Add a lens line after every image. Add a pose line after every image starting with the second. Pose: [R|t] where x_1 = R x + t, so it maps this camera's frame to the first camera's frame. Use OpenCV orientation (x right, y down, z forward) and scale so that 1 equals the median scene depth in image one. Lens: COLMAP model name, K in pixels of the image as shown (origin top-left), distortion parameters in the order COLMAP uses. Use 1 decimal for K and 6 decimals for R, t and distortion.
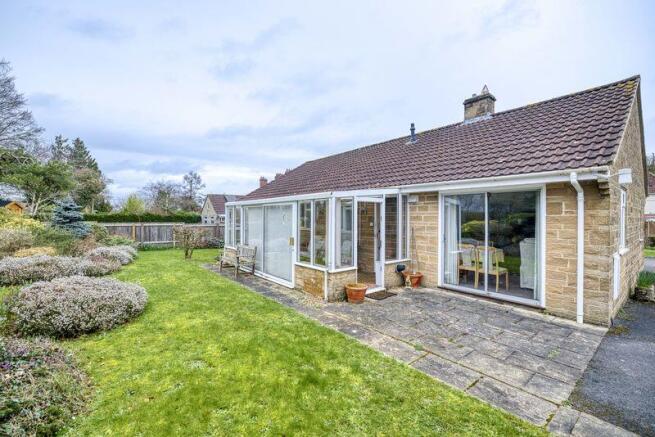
lens RADIAL K [[284.7, 0, 325.0], [0, 284.7, 216.5], [0, 0, 1]] dist [-0.002381, -0.000617]
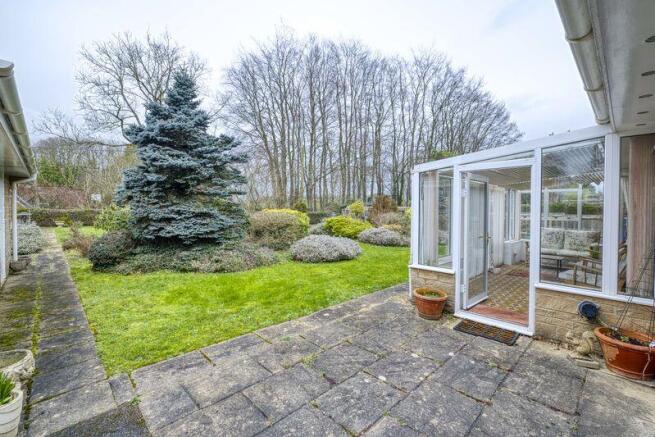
lens RADIAL K [[284.7, 0, 322.8], [0, 284.7, 215.5], [0, 0, 1]] dist [-0.002381, -0.000617]
pose [[0.086793, 0.021421, -0.995996, 1.103584], [-0.001546, 0.999770, 0.021368, 0.048824], [0.996225, -0.000315, 0.086806, 0.944376]]
